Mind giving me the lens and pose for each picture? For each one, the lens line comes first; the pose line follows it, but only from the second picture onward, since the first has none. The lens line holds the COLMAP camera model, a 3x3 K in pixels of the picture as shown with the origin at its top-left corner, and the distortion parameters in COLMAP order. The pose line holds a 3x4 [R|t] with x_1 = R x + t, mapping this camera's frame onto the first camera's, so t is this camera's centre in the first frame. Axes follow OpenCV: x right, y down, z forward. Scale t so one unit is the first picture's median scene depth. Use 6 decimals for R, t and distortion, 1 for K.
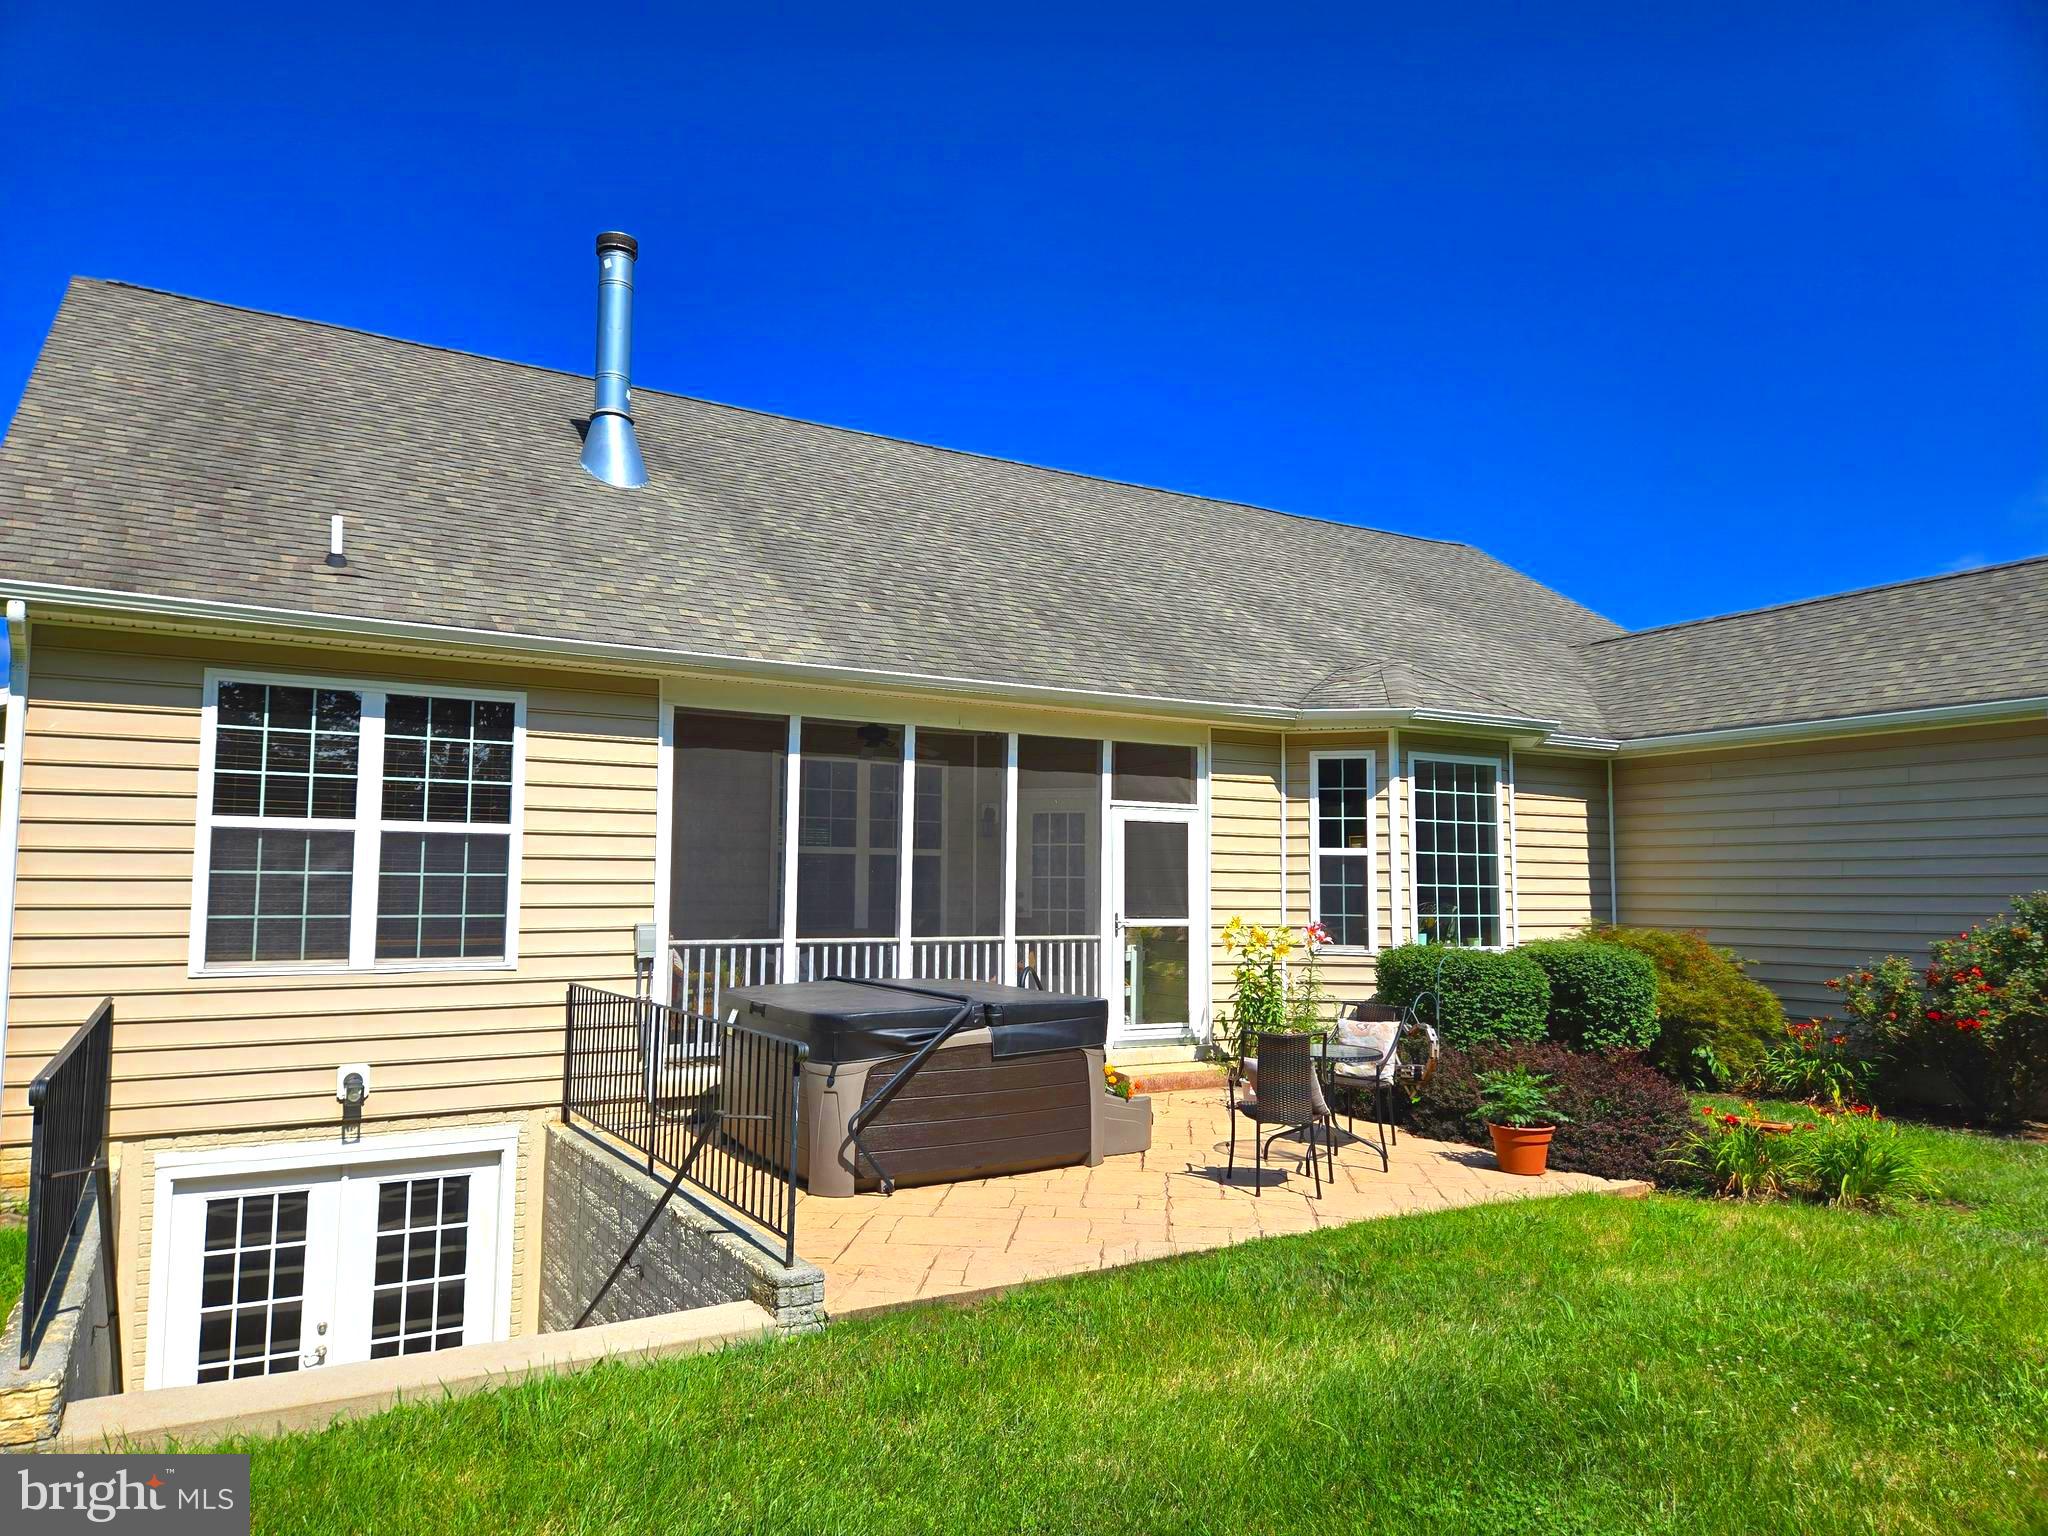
lens RADIAL K [[1359.1, 0, 996.3], [0, 1359.1, 783.6], [0, 0, 1]] dist [0.076497, -0.069043]
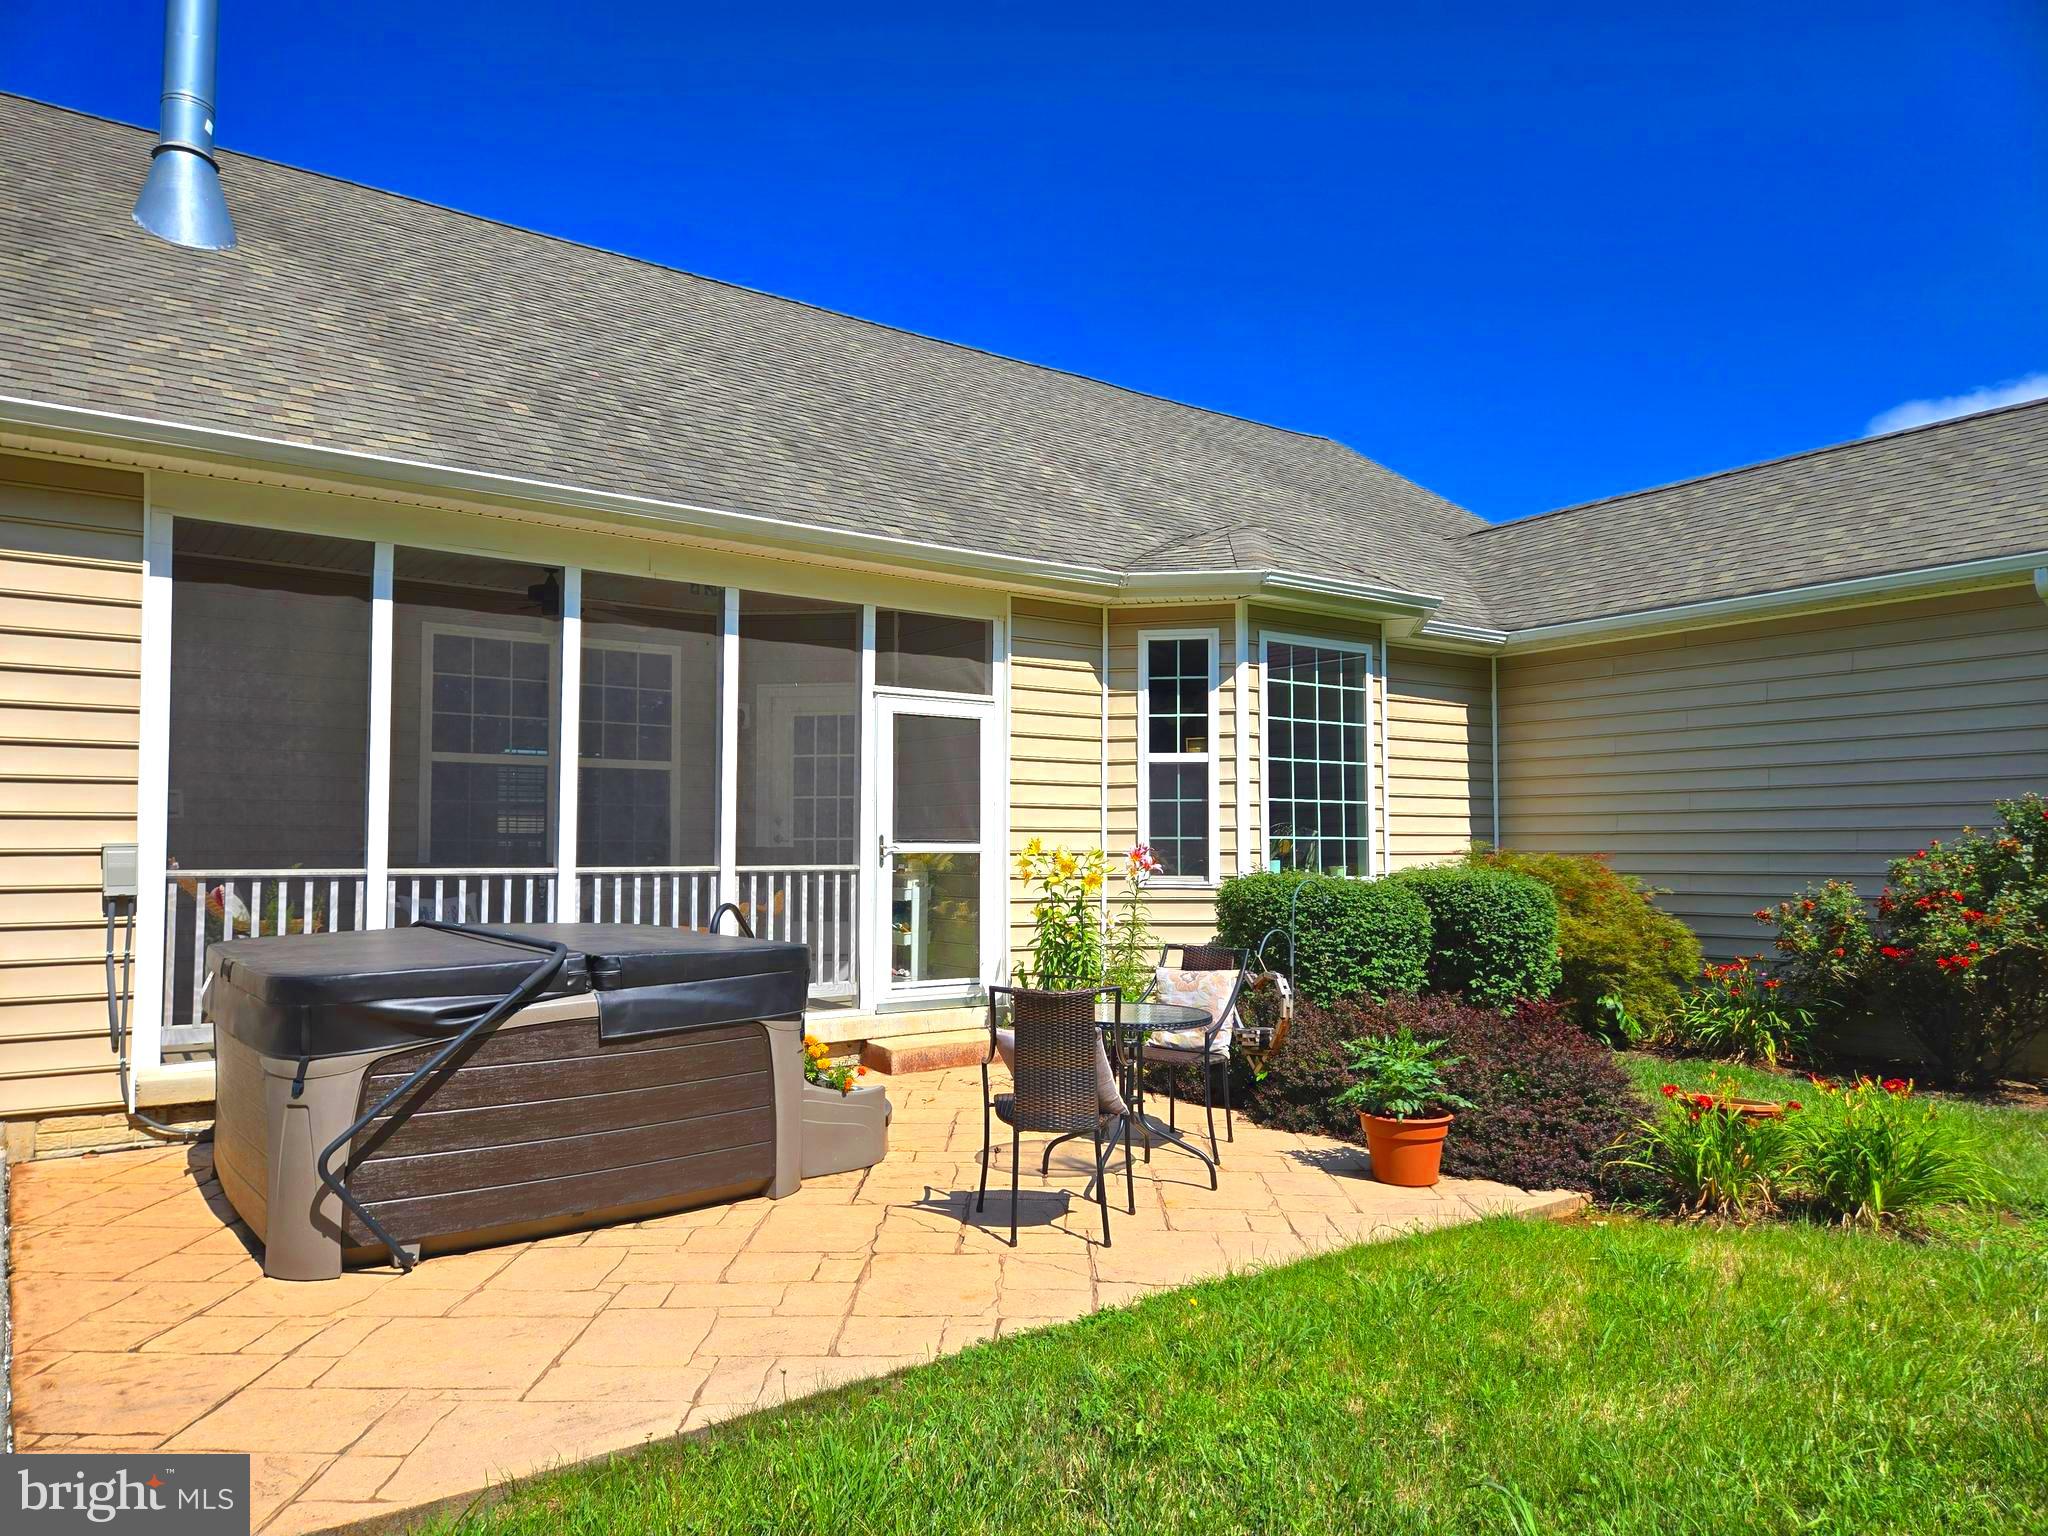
lens RADIAL K [[1359.1, 0, 999.8], [0, 1359.1, 791.6], [0, 0, 1]] dist [0.076497, -0.069043]
pose [[0.995316, -0.003909, 0.096595, 0.086240], [0.000446, 0.999357, 0.035846, 0.046928], [-0.096673, -0.035635, 0.994678, 0.261042]]
